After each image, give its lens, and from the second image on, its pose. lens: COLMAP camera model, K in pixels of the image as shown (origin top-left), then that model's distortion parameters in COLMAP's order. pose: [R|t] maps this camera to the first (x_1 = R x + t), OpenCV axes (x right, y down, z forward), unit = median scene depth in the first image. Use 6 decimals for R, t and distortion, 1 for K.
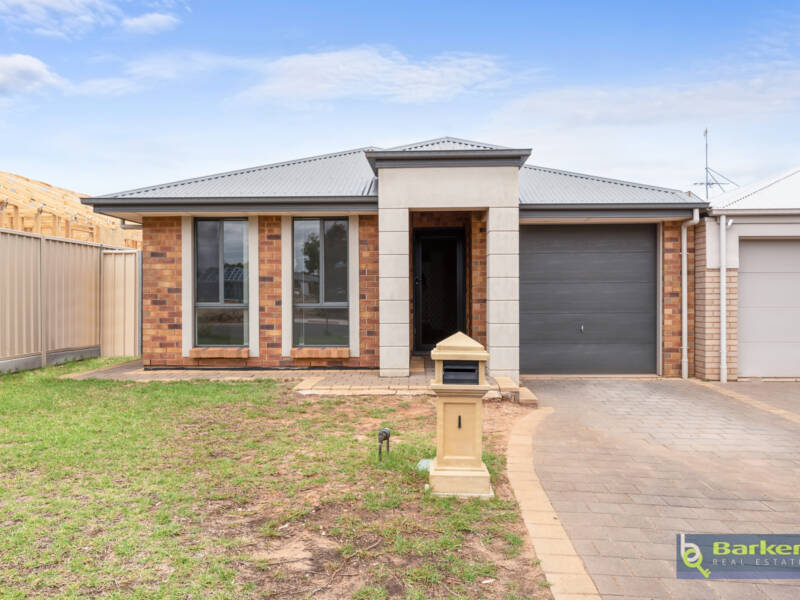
lens RADIAL K [[603.1, 0, 399.3], [0, 603.1, 299.3], [0, 0, 1]] dist [0.000493, 0.004022]
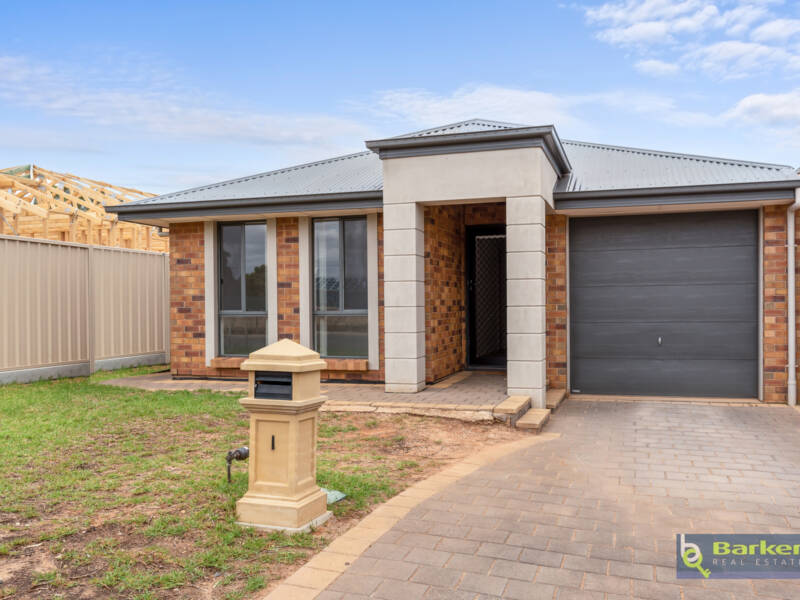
lens RADIAL K [[654.8, 0, 414.0], [0, 654.8, 319.3], [0, 0, 1]] dist [0.005201, -0.006827]
pose [[0.969939, -0.000102, -0.243349, 0.232913], [0.003522, 0.999901, 0.013619, 0.006509], [0.243323, -0.014067, 0.969843, 0.063947]]
